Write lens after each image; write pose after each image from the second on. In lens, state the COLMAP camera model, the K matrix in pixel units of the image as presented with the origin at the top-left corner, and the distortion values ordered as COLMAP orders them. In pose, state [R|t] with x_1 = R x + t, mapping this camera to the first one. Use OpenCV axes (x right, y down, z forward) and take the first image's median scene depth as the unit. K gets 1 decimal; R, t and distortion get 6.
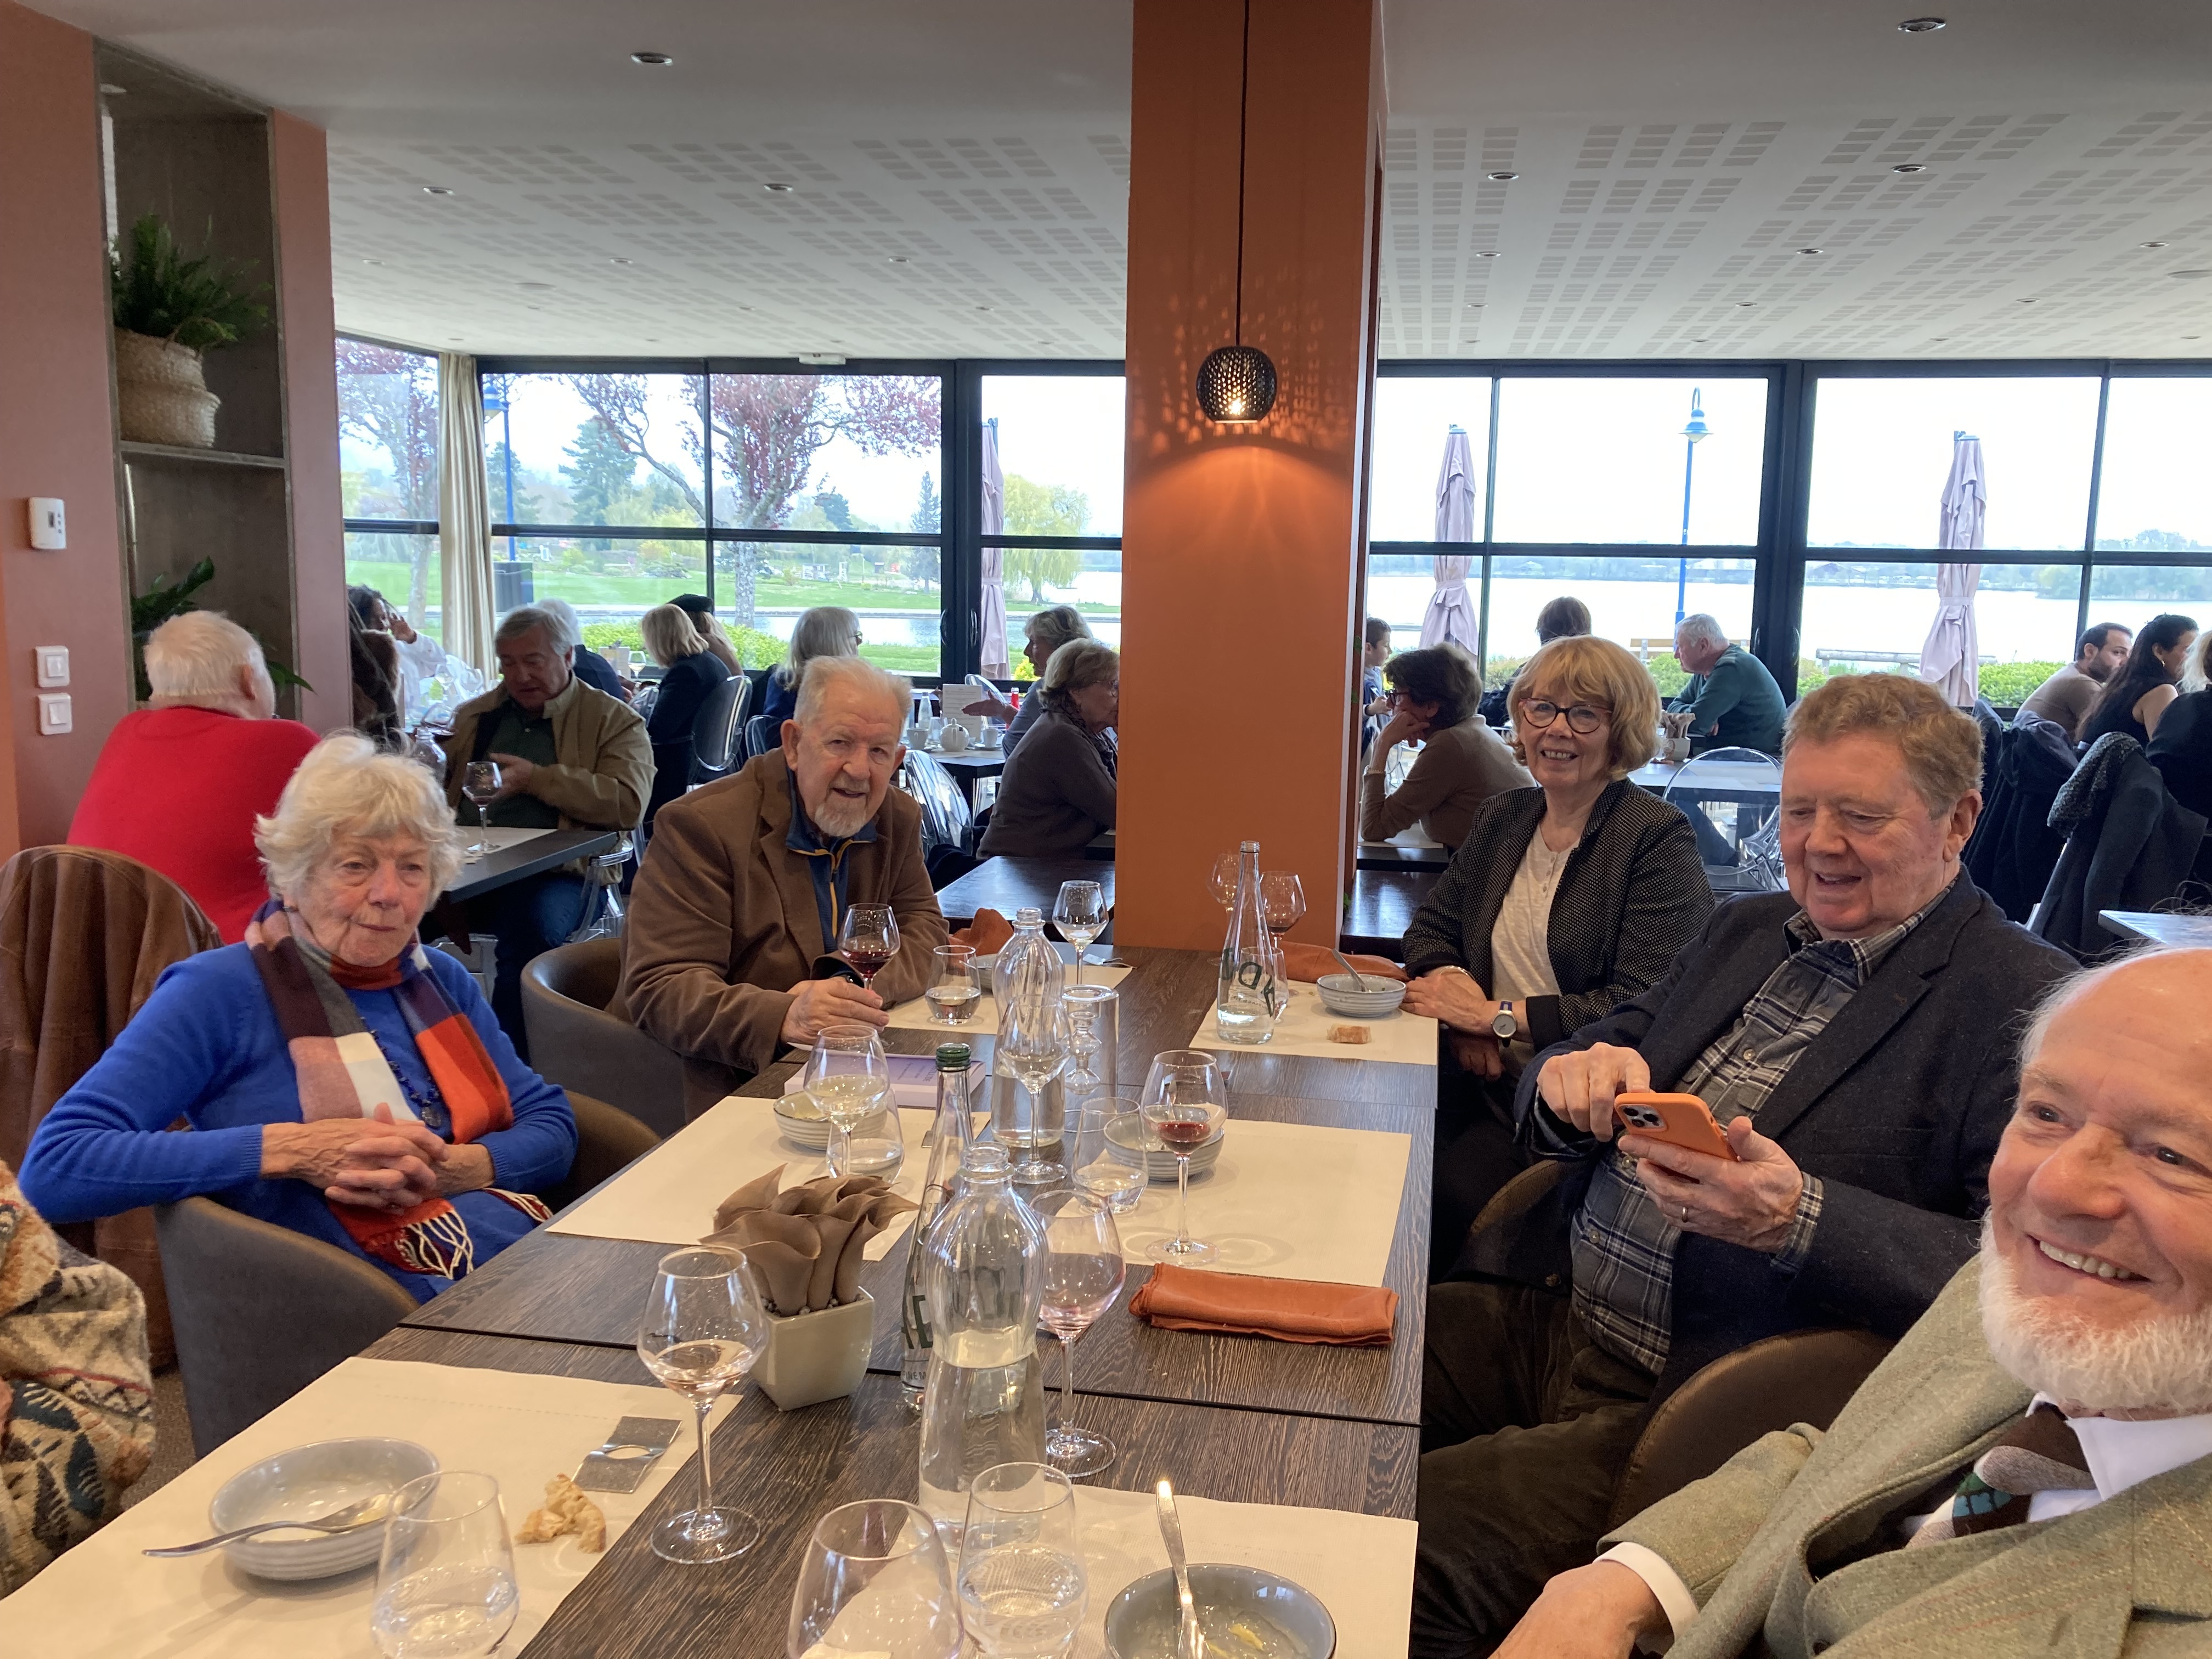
lens RADIAL K [[1827.2, 0, 1121.3], [0, 1827.2, 839.9], [0, 0, 1]] dist [0.036690, -0.025209]
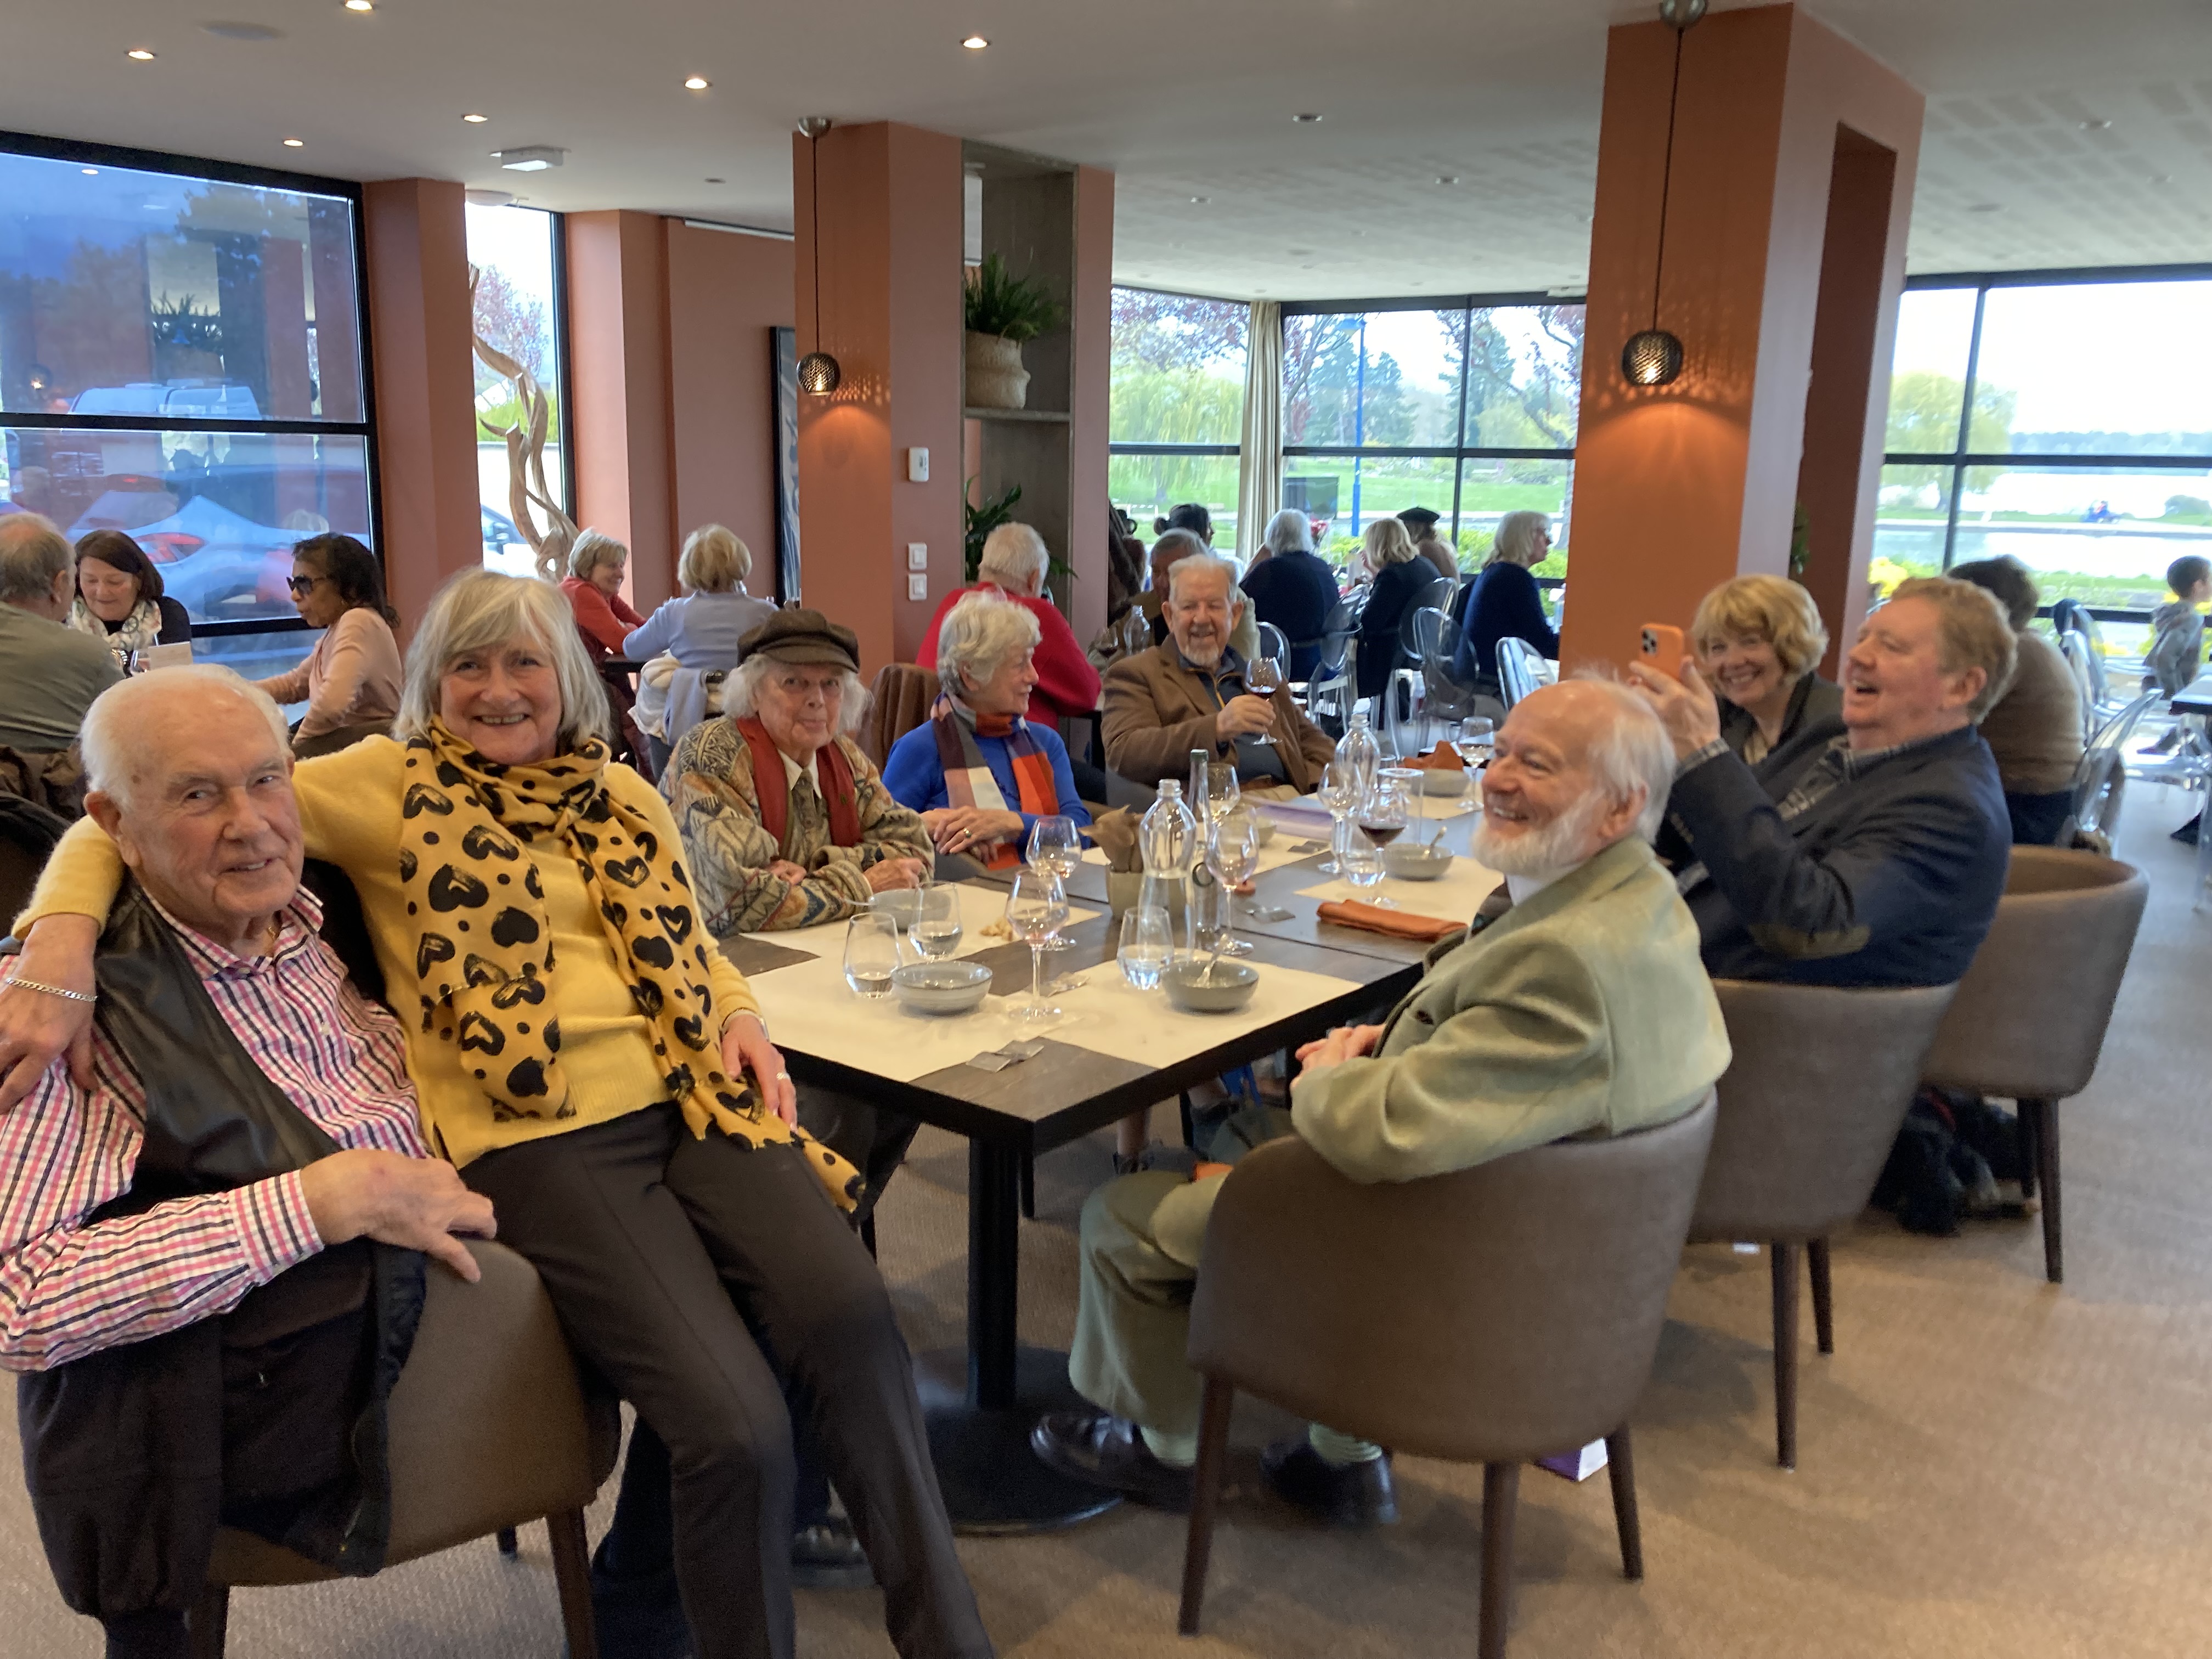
lens RADIAL K [[1827.2, 0, 1108.2], [0, 1827.2, 868.2], [0, 0, 1]] dist [0.036690, -0.025209]
pose [[0.892030, 0.096805, -0.441488, 0.214892], [-0.068036, 0.994423, 0.080580, 0.025631], [0.446827, -0.041843, 0.893641, -0.249038]]
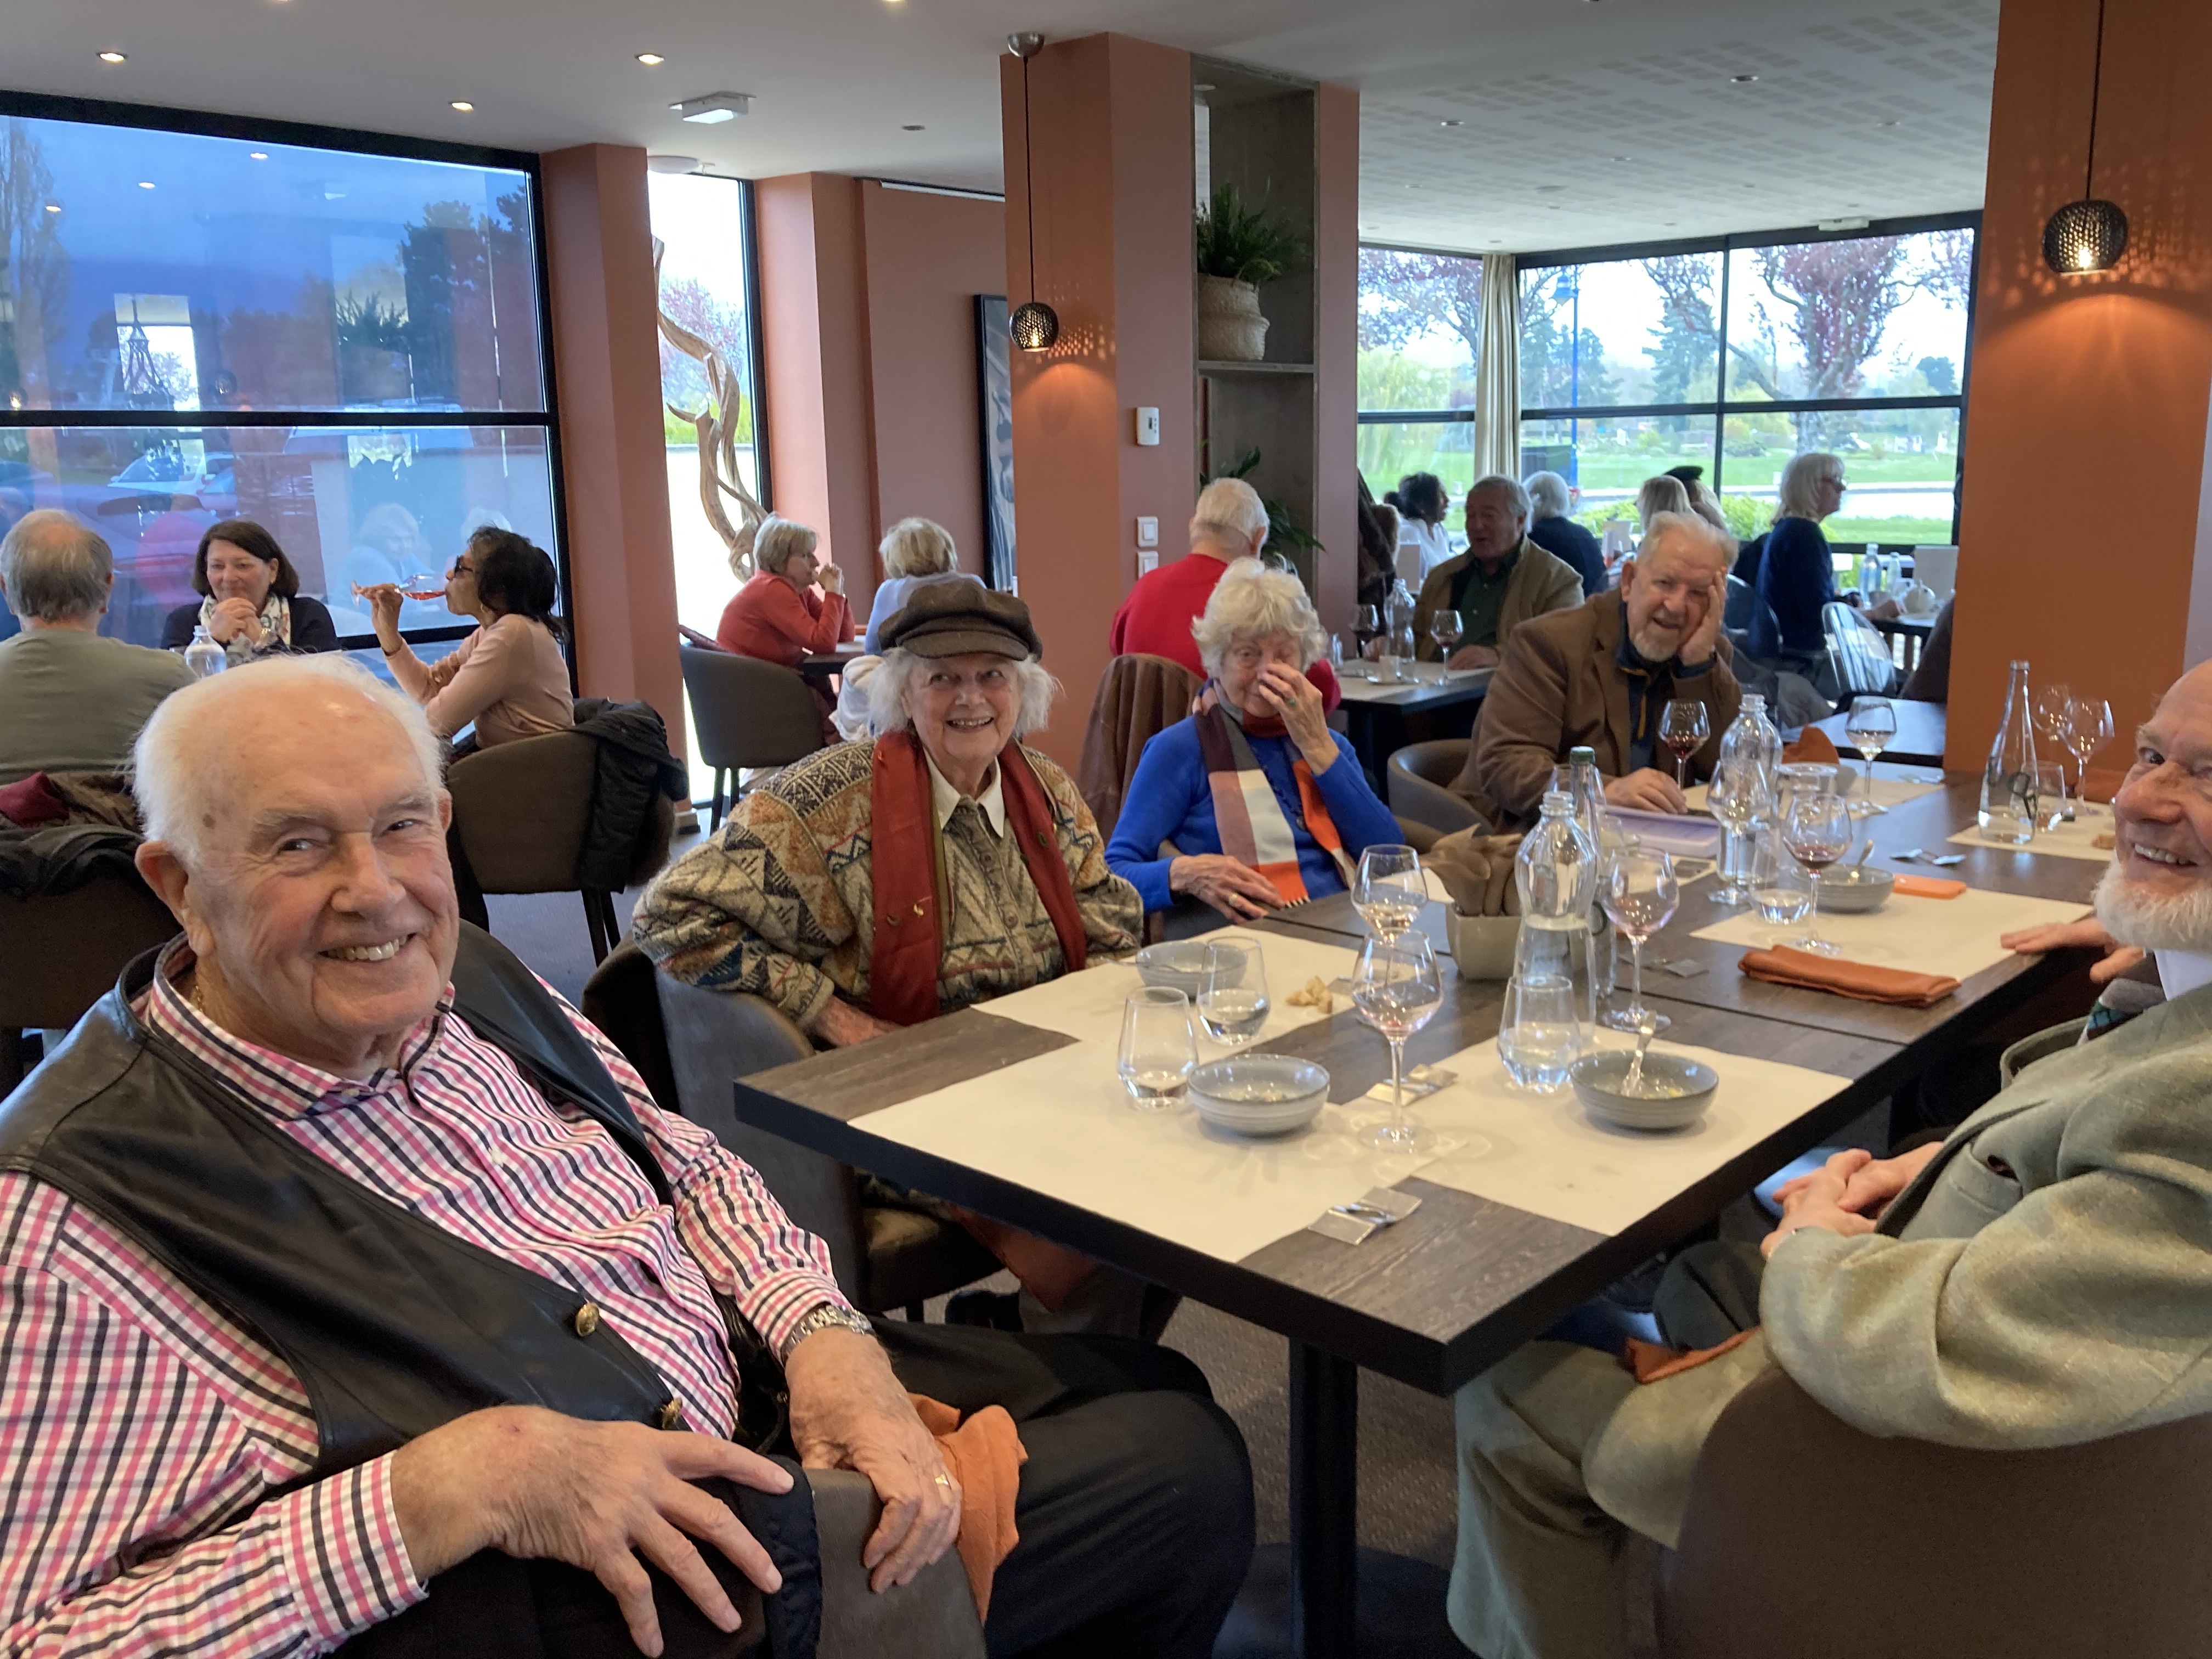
lens RADIAL K [[1827.2, 0, 1139.7], [0, 1827.2, 845.2], [0, 0, 1]] dist [0.036690, -0.025209]
pose [[0.849382, 0.075587, -0.522337, 0.116645], [-0.041493, 0.996192, 0.076686, 0.026881], [0.526144, -0.043463, 0.849284, -0.132395]]
